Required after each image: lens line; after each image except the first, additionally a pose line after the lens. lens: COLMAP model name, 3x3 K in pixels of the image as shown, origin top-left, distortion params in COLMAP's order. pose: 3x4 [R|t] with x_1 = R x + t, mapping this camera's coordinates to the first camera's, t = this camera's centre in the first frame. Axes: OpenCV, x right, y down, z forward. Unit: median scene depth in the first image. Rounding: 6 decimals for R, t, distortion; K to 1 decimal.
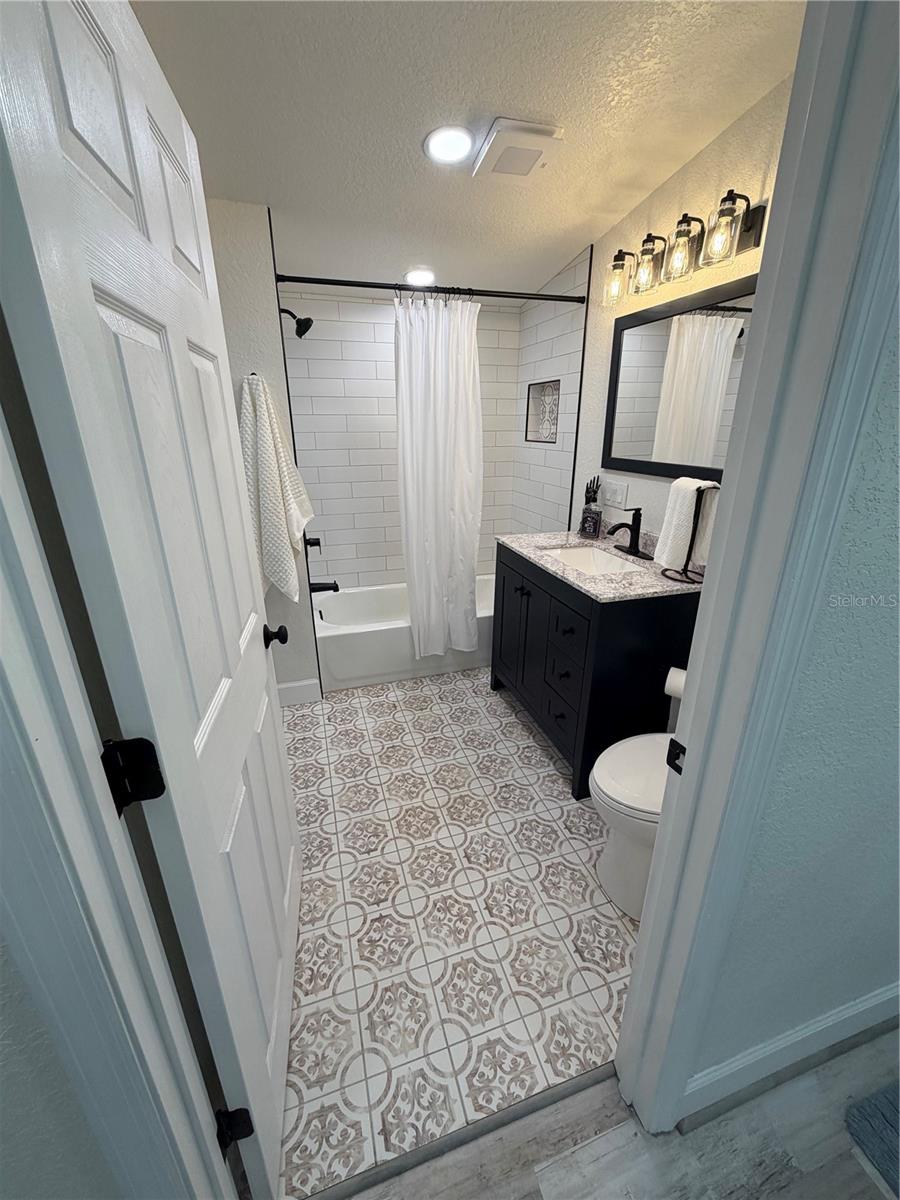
lens RADIAL K [[481.5, 0, 448.3], [0, 481.5, 597.9], [0, 0, 1]] dist [-0.000697, 0.000492]
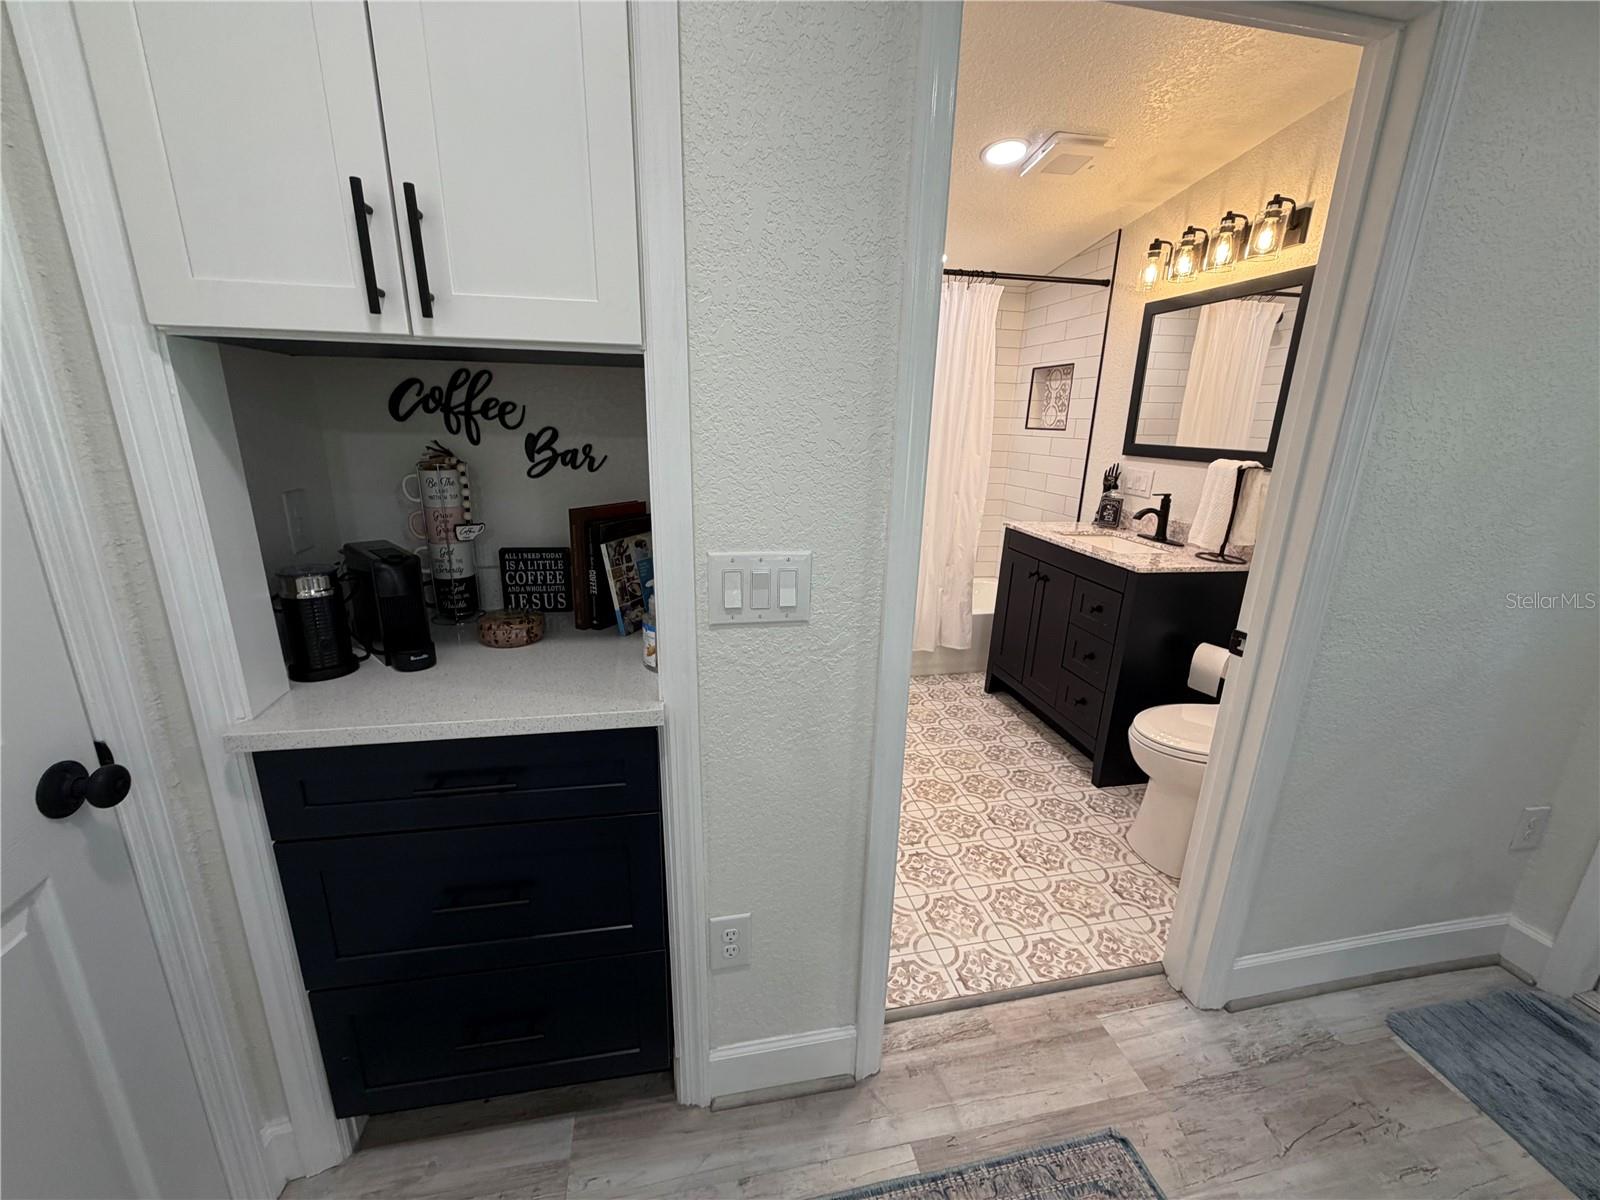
lens RADIAL K [[642.0, 0, 796.8], [0, 642.0, 599.7], [0, 0, 1]] dist [-0.000697, 0.000492]
pose [[0.994665, 0.054890, -0.087344, -0.226399], [-0.061141, 0.995630, -0.070585, 0.165877], [0.083088, 0.075548, 0.993674, -0.330420]]
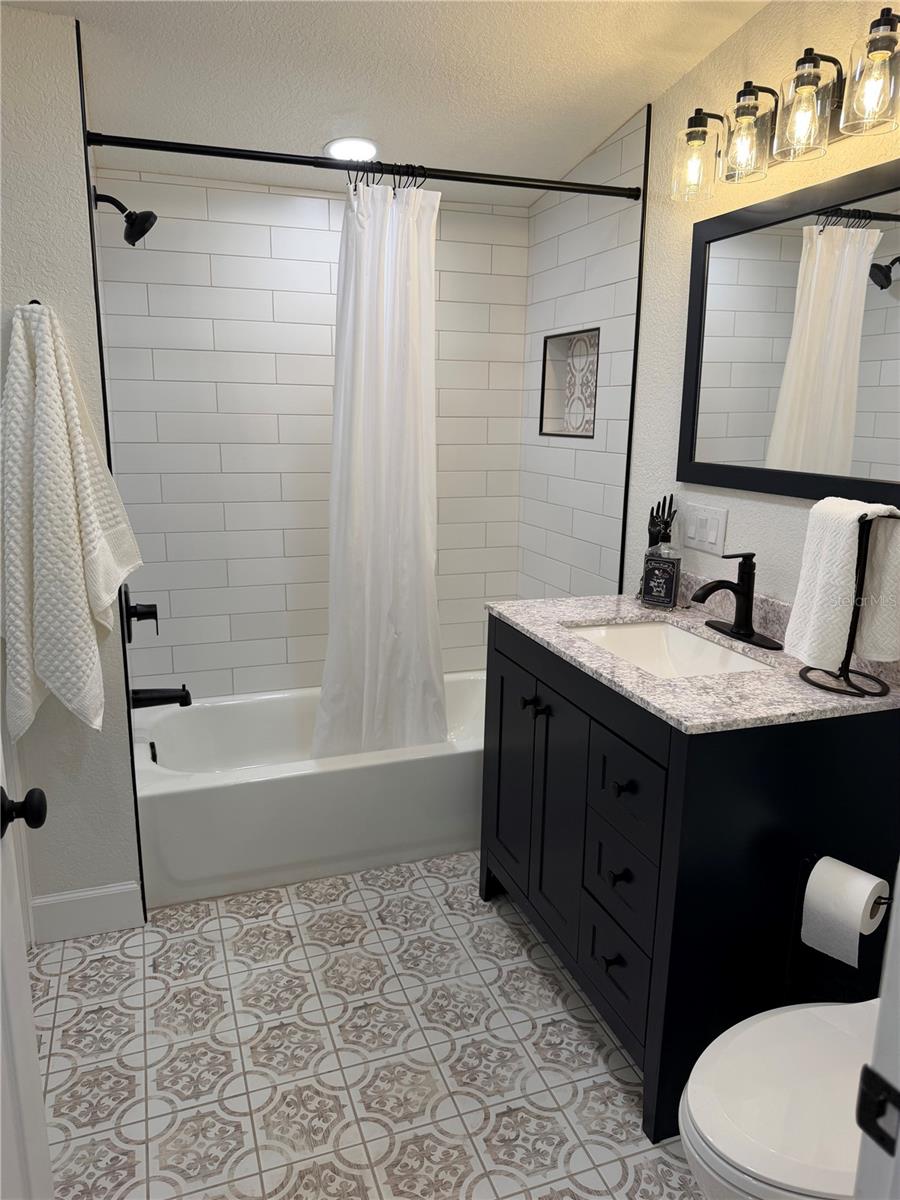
lens RADIAL K [[849.9, 0, 446.2], [0, 849.9, 596.2], [0, 0, 1]] dist [0.049691, -0.057304]
pose [[0.999150, 0.005888, 0.040806, 0.017709], [-0.000481, 0.991347, -0.131265, -0.013161], [-0.041226, 0.131134, 0.990507, 0.073057]]
